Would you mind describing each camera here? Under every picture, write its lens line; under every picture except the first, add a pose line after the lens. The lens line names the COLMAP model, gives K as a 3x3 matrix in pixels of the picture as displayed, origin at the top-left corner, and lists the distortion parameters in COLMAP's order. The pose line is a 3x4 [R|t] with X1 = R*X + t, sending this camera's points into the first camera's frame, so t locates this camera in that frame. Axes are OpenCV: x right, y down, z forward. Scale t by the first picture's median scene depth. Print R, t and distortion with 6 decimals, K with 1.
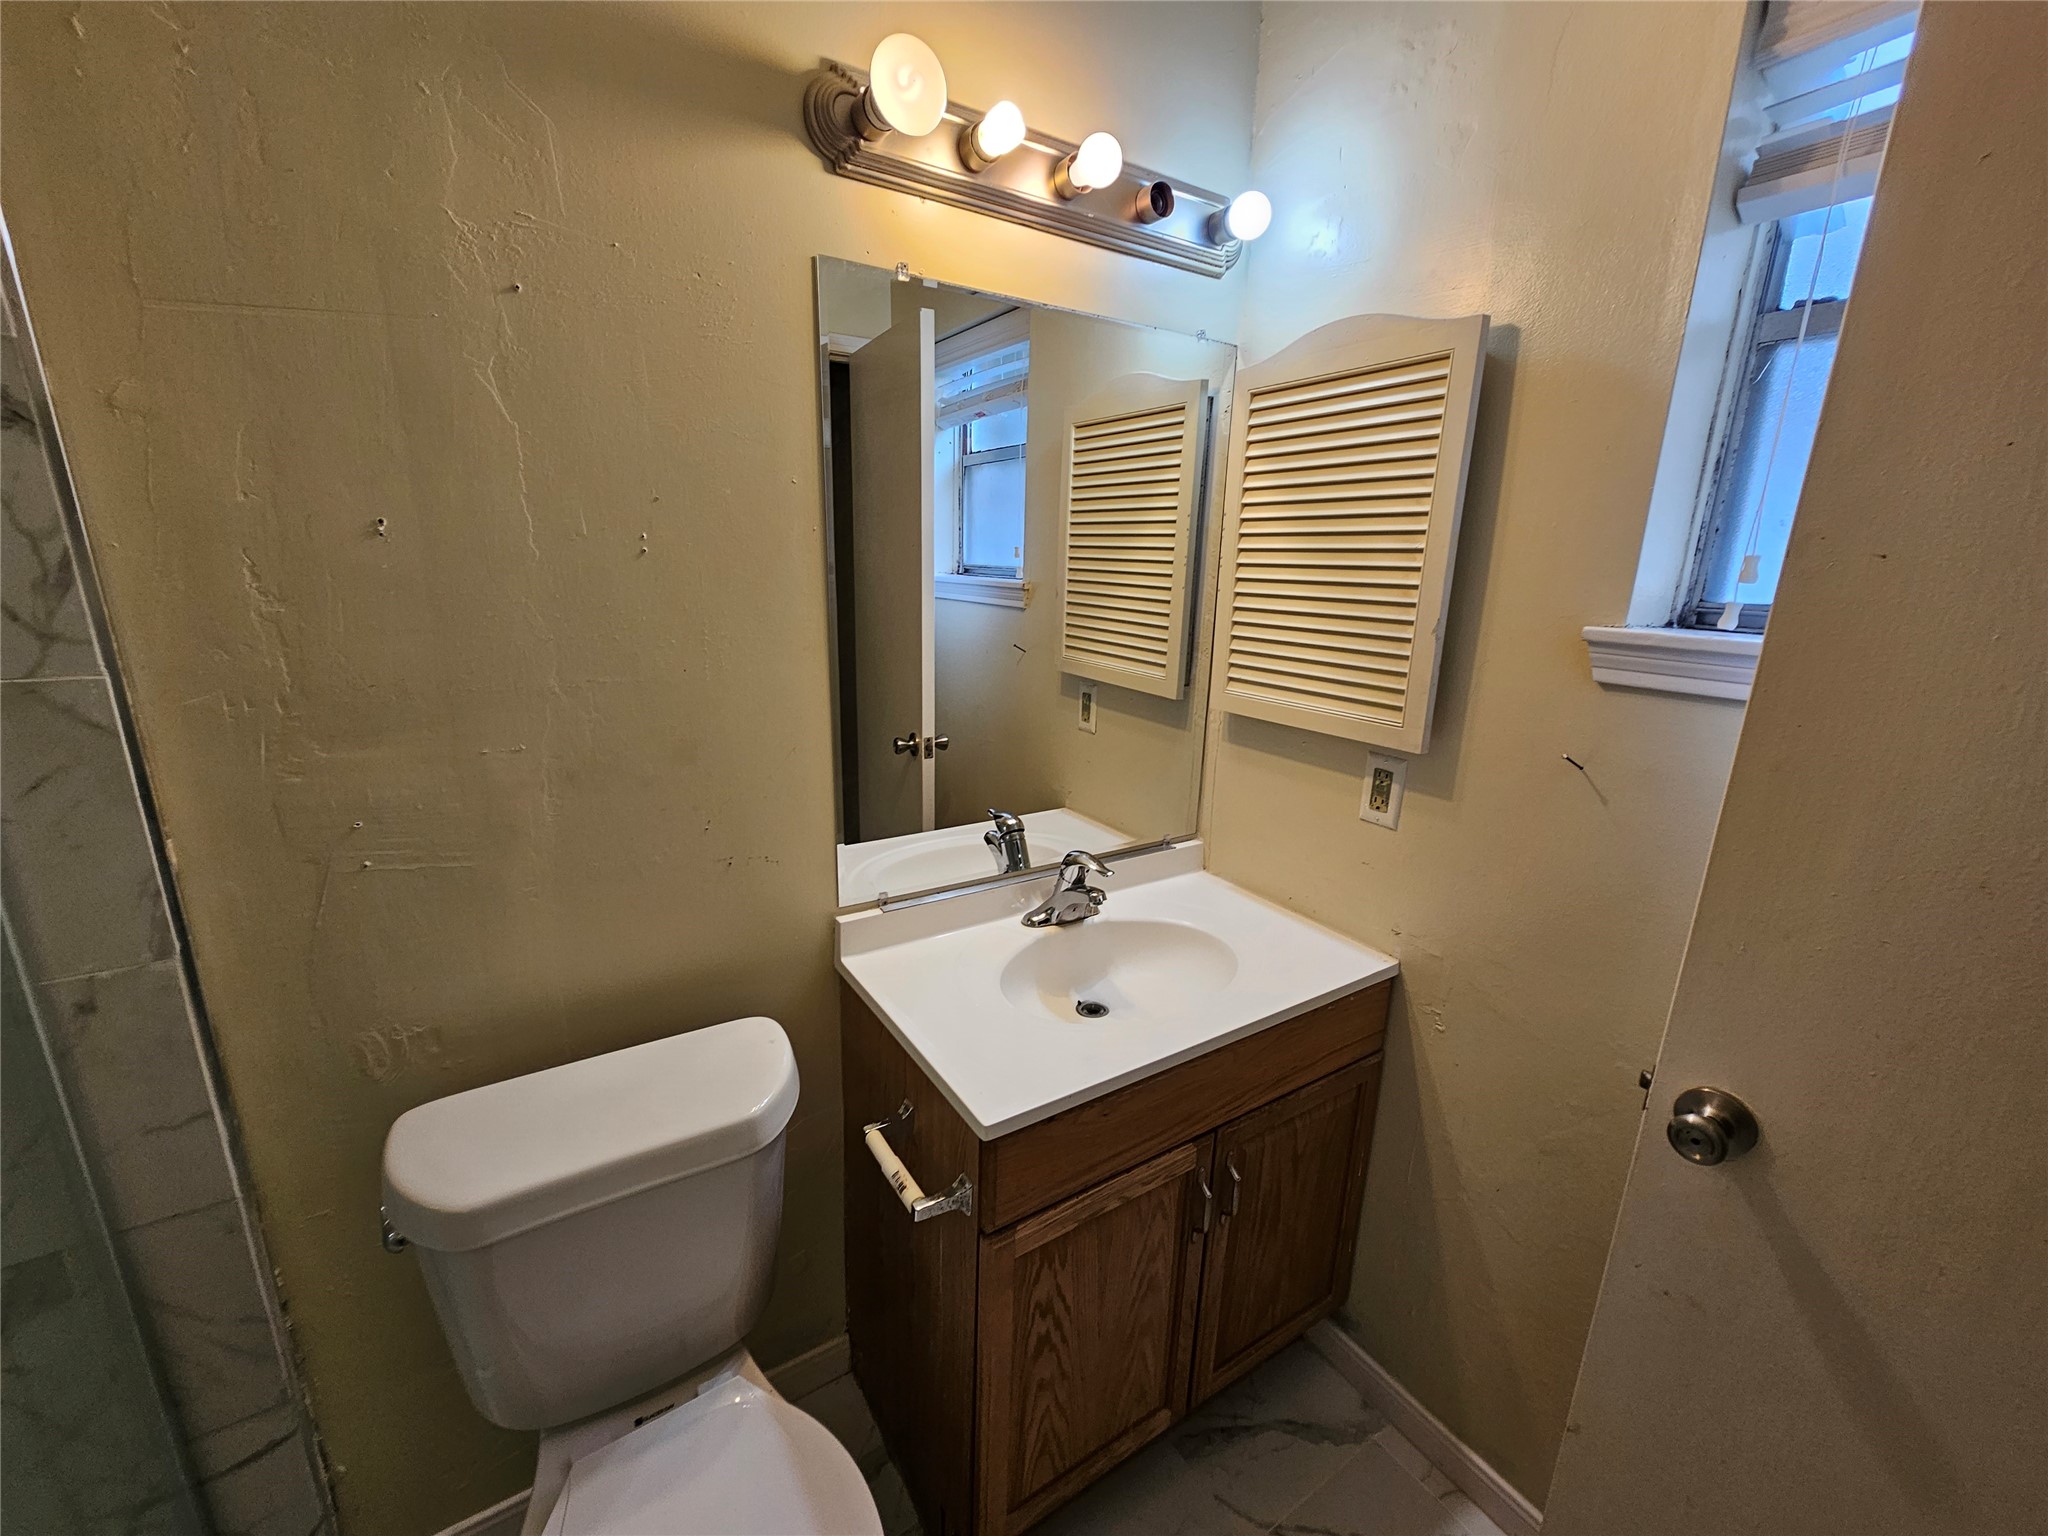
lens RADIAL K [[822.2, 0, 1023.9], [0, 822.2, 773.0], [0, 0, 1]] dist [0.000774, 0.000321]
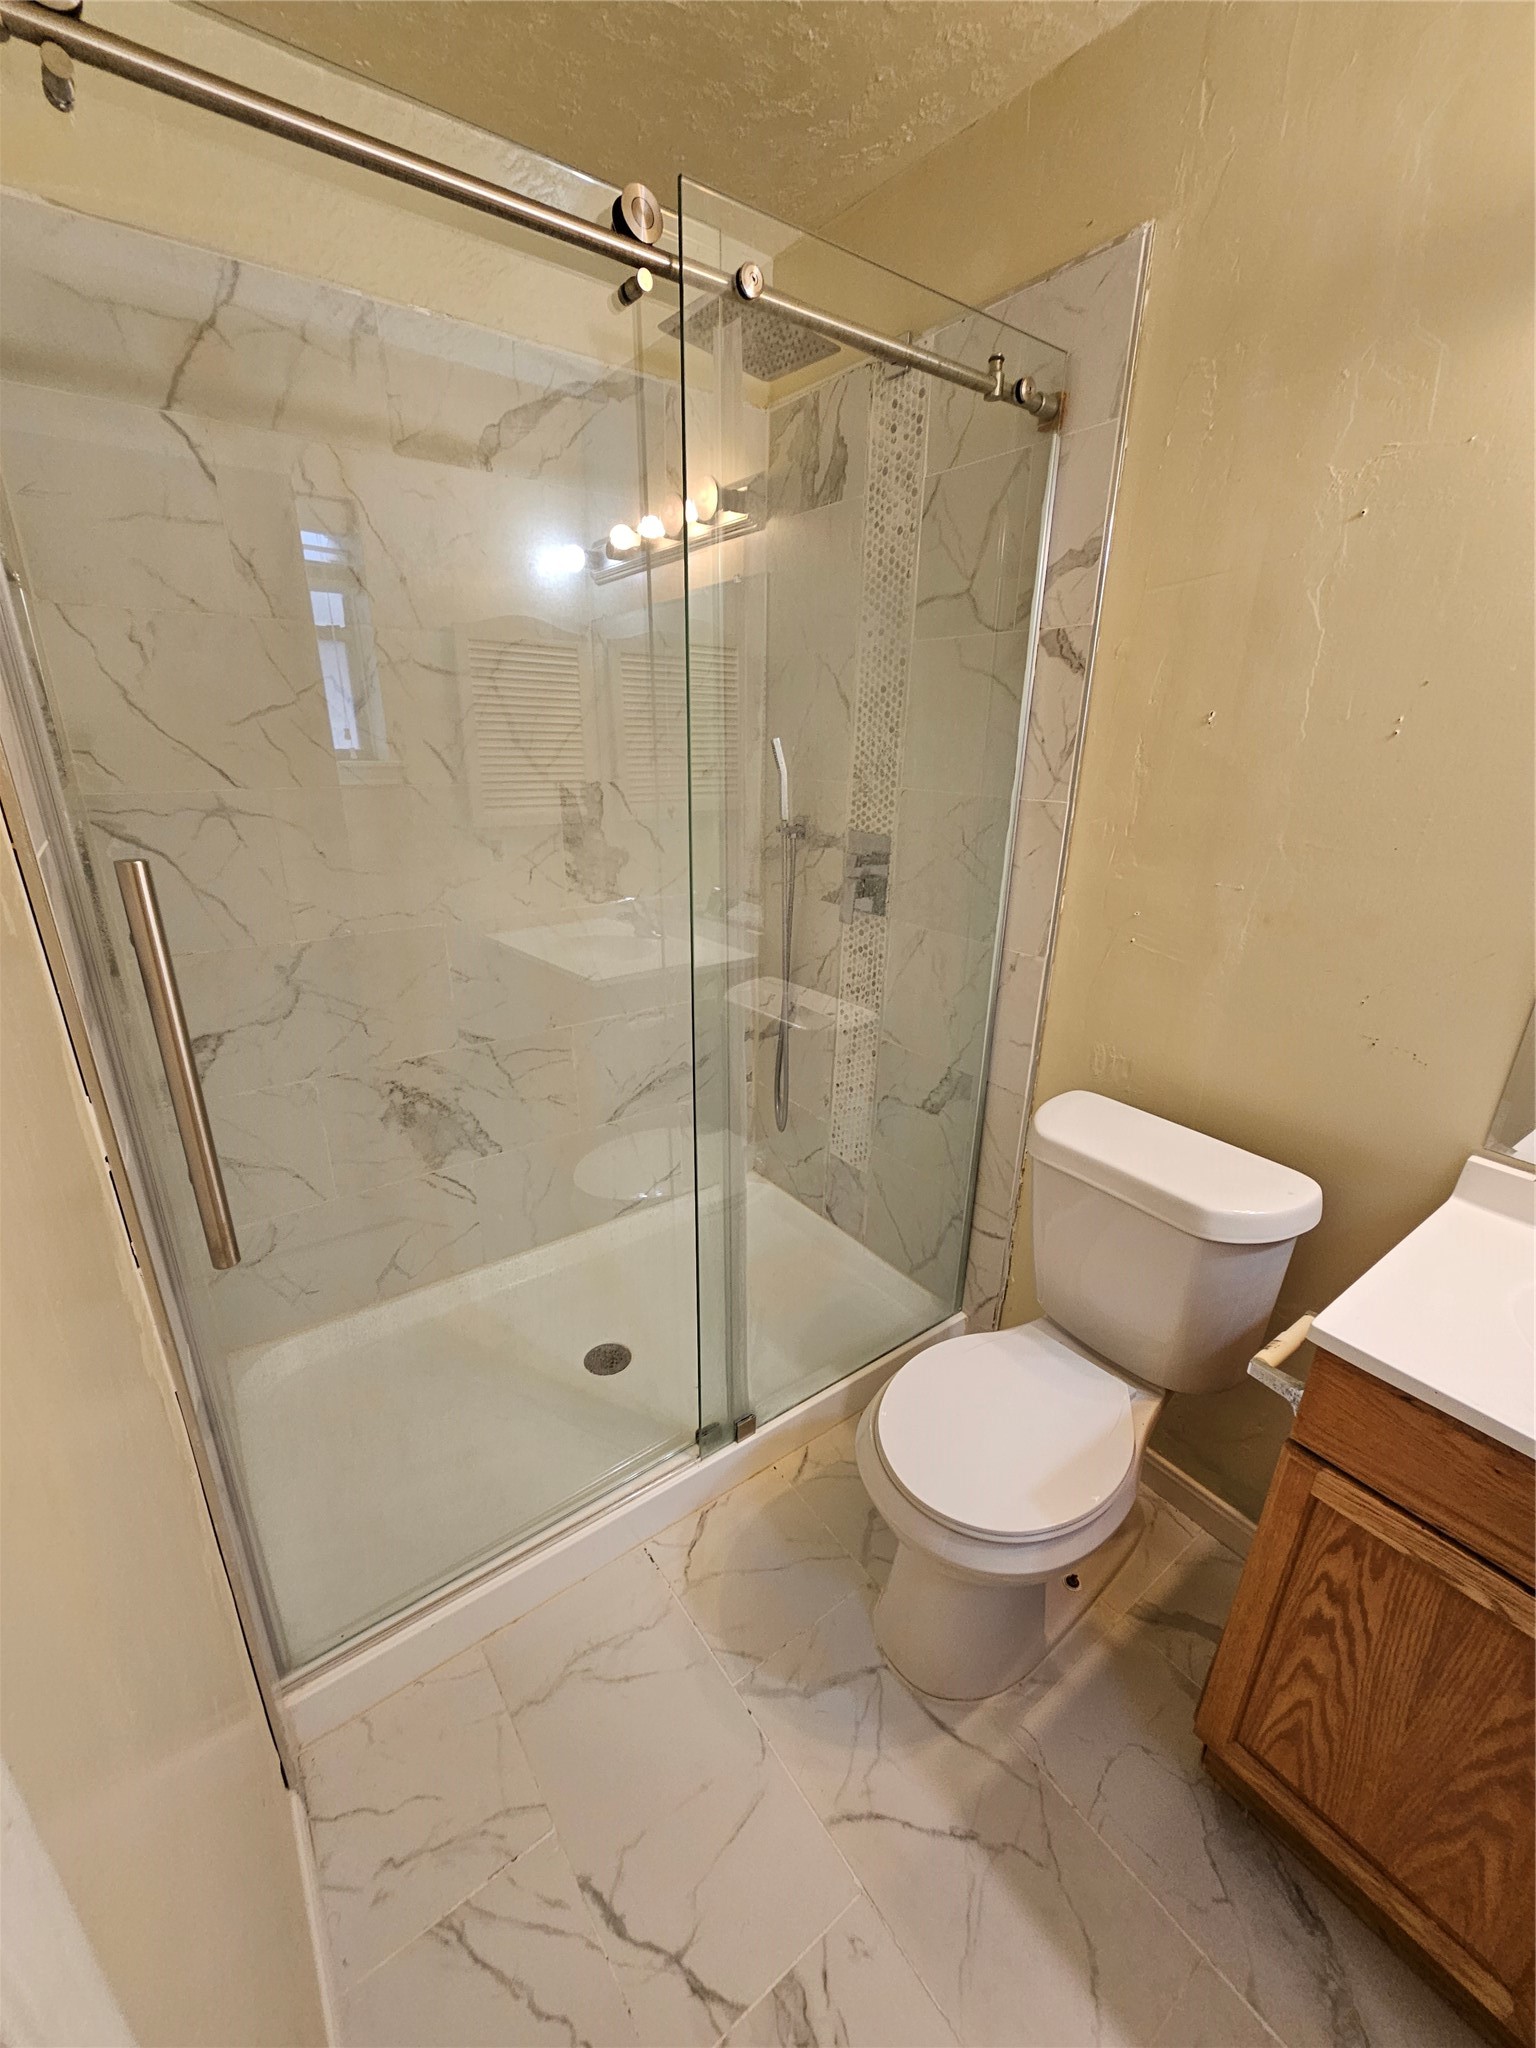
lens RADIAL K [[822.2, 0, 766.6], [0, 822.2, 1024.1], [0, 0, 1]] dist [0.000774, 0.000321]
pose [[0.066793, 0.316969, -0.946081, 0.676239], [-0.273282, 0.917751, 0.288184, -0.002139], [0.959612, 0.239298, 0.147921, 0.139778]]
